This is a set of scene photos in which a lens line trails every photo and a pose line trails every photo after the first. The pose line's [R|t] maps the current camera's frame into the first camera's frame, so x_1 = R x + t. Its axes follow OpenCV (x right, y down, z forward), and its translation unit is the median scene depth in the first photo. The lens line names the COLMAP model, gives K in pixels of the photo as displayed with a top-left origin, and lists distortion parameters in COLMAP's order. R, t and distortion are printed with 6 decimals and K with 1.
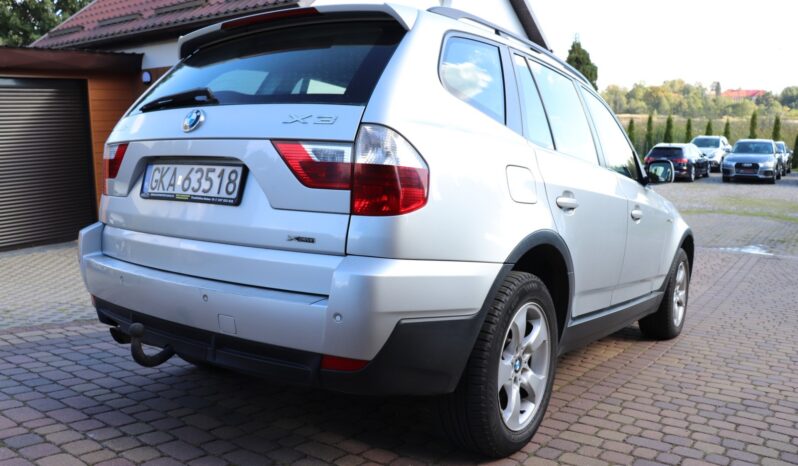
lens RADIAL K [[669.6, 0, 399.0], [0, 669.6, 233.0], [0, 0, 1]] dist [-0.187772, 0.164678]
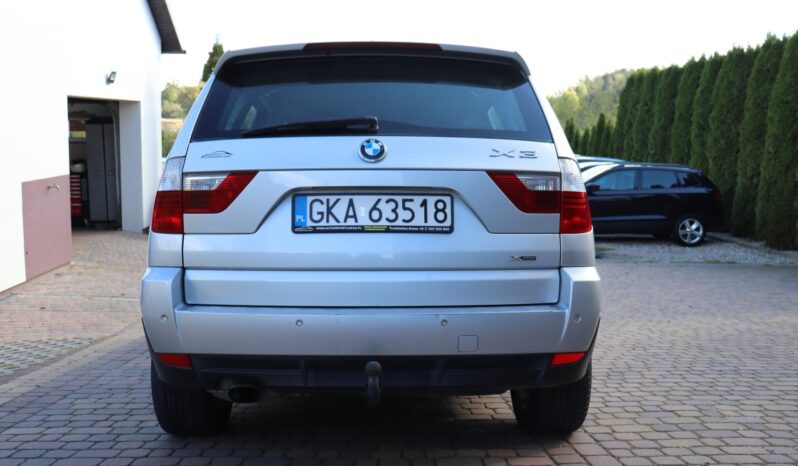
lens RADIAL K [[788.1, 0, 399.2], [0, 788.1, 222.7], [0, 0, 1]] dist [-0.114707, 0.003542]
pose [[0.794101, -0.051511, 0.605599, -1.005581], [0.078572, 0.996741, -0.018248, -0.038474], [-0.602686, 0.062074, 0.795561, 0.042517]]
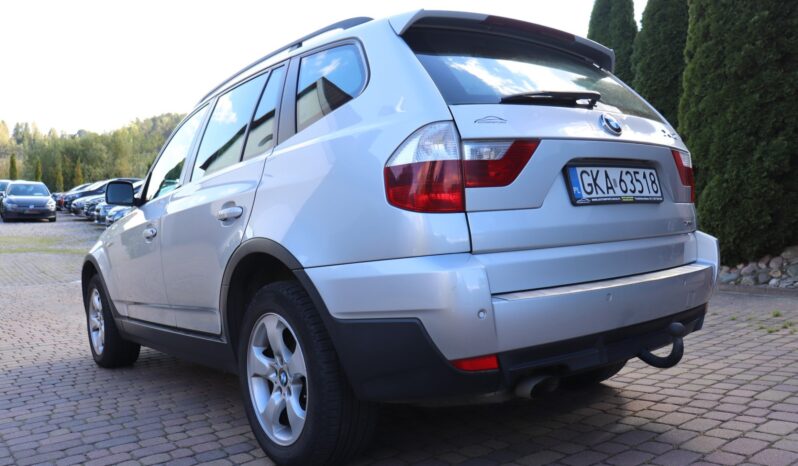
lens RADIAL K [[669.6, 0, 399.0], [0, 669.6, 233.0], [0, 0, 1]] dist [-0.187772, 0.164678]
pose [[0.293467, -0.072908, 0.953185, -1.385521], [0.135001, 0.990256, 0.034180, -0.083962], [-0.946389, 0.118650, 0.300450, 1.028551]]
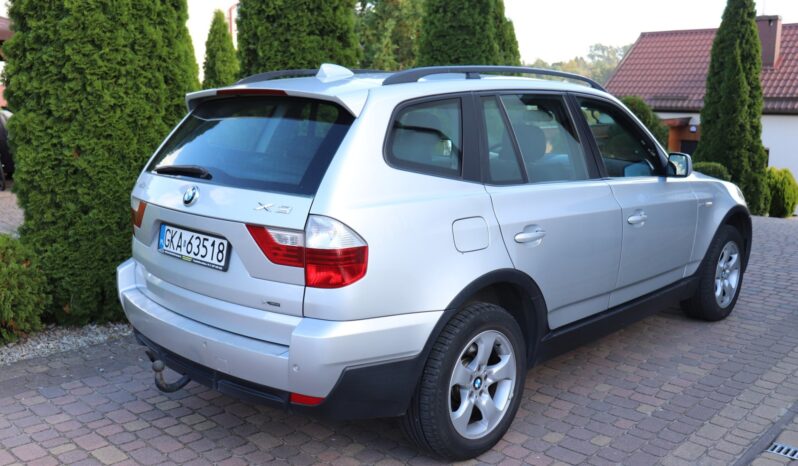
lens RADIAL K [[788.1, 0, 399.2], [0, 788.1, 222.7], [0, 0, 1]] dist [-0.114707, 0.003542]
pose [[0.986158, -0.023553, -0.164130, 0.308326], [0.041879, 0.993147, 0.109108, -0.264852], [0.160435, -0.114471, 0.980386, -0.373995]]
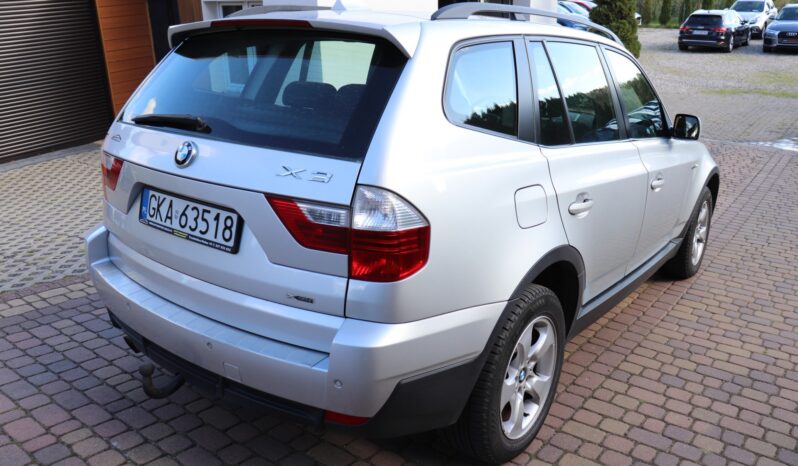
lens RADIAL K [[669.6, 0, 399.0], [0, 669.6, 233.0], [0, 0, 1]] dist [-0.187772, 0.164678]
pose [[0.999206, -0.000691, -0.039839, 0.034653], [0.009227, 0.976680, 0.214501, -0.261430], [0.038762, -0.214698, 0.975911, 0.057433]]
